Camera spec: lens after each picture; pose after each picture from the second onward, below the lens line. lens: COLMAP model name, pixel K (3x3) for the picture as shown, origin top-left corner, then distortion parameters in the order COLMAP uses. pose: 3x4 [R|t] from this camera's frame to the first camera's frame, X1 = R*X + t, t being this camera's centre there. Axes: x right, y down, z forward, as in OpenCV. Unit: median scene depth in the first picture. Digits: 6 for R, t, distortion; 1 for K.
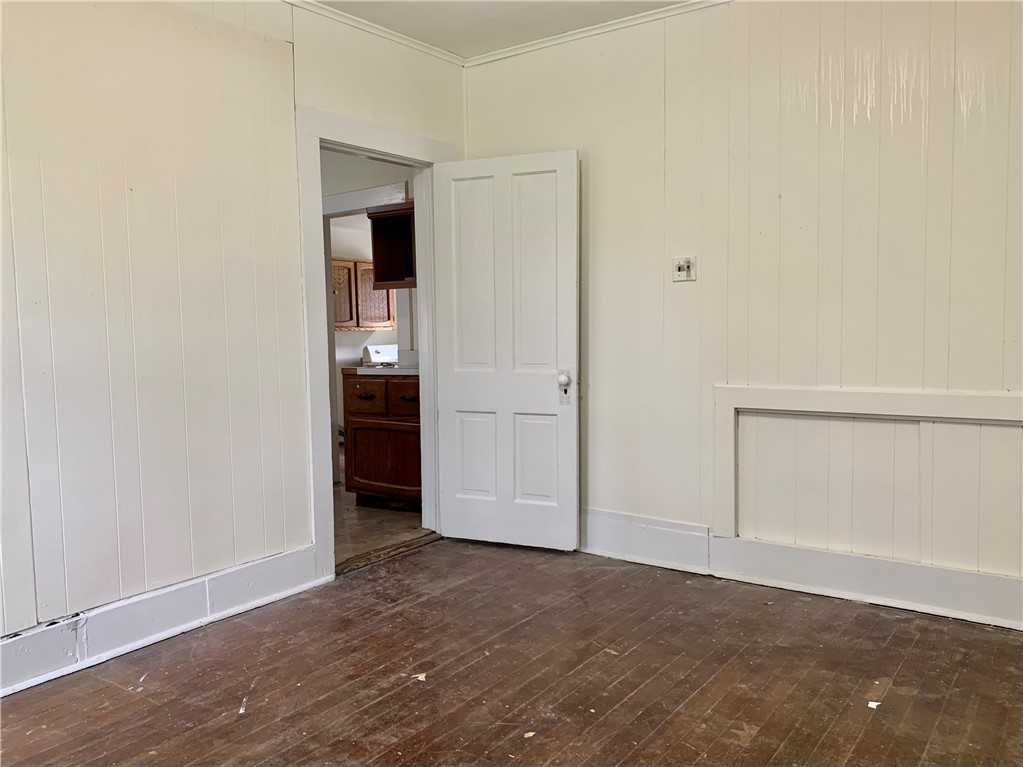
lens RADIAL K [[814.1, 0, 513.0], [0, 814.1, 385.9], [0, 0, 1]] dist [0.018563, 0.003371]
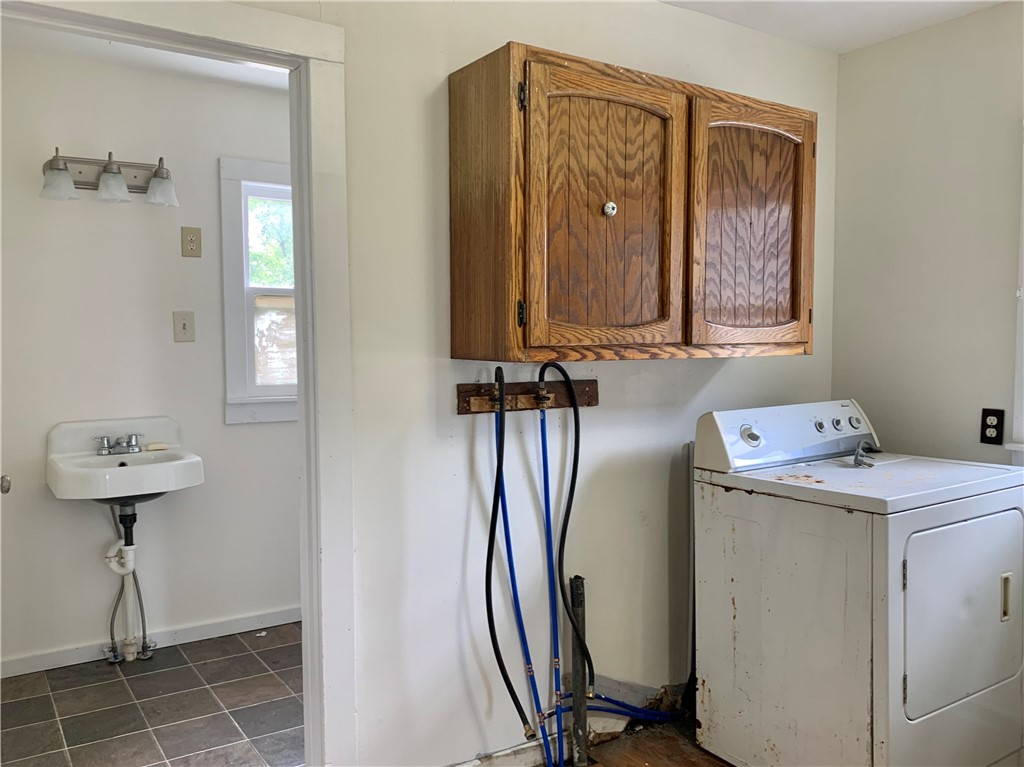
lens RADIAL K [[814.9, 0, 514.3], [0, 814.9, 382.9], [0, 0, 1]] dist [0.018563, 0.003371]
pose [[0.939564, 0.047537, -0.339057, -0.152768], [-0.043802, 0.998866, 0.018665, -0.062921], [0.339560, -0.002685, 0.940581, 0.733489]]
